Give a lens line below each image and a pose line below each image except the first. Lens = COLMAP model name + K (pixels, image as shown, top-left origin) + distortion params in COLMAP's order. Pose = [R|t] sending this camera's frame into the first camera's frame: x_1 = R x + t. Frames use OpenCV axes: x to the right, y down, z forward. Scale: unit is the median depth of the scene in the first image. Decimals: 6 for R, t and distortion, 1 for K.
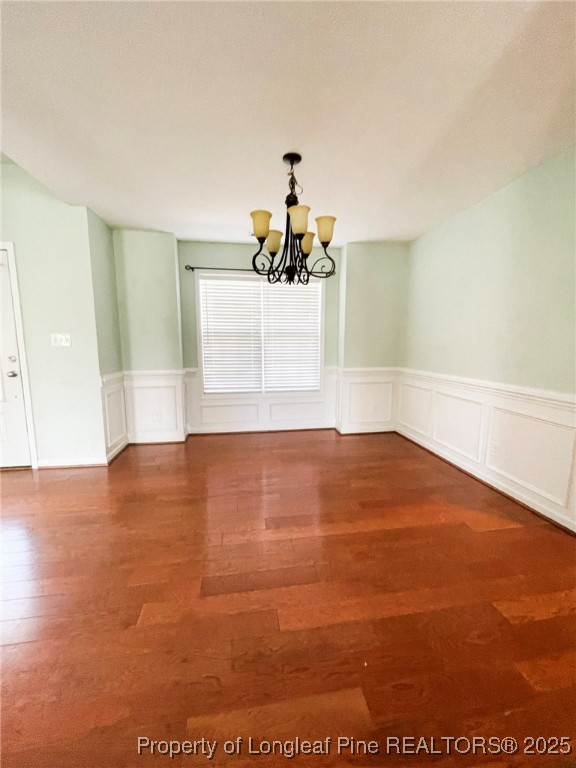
lens RADIAL K [[310.6, 0, 290.5], [0, 310.6, 383.9], [0, 0, 1]] dist [-0.002887, -0.000426]
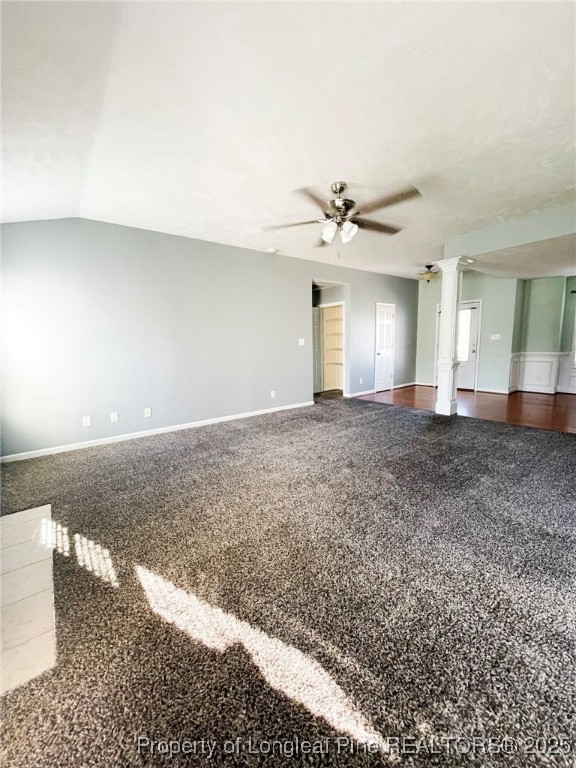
lens RADIAL K [[310.6, 0, 286.3], [0, 310.6, 384.9], [0, 0, 1]] dist [-0.002887, -0.000426]
pose [[0.472769, 0.113407, -0.873858, 0.494803], [-0.088947, 0.992760, 0.080717, 0.137832], [0.876686, 0.039567, 0.479434, -1.226931]]
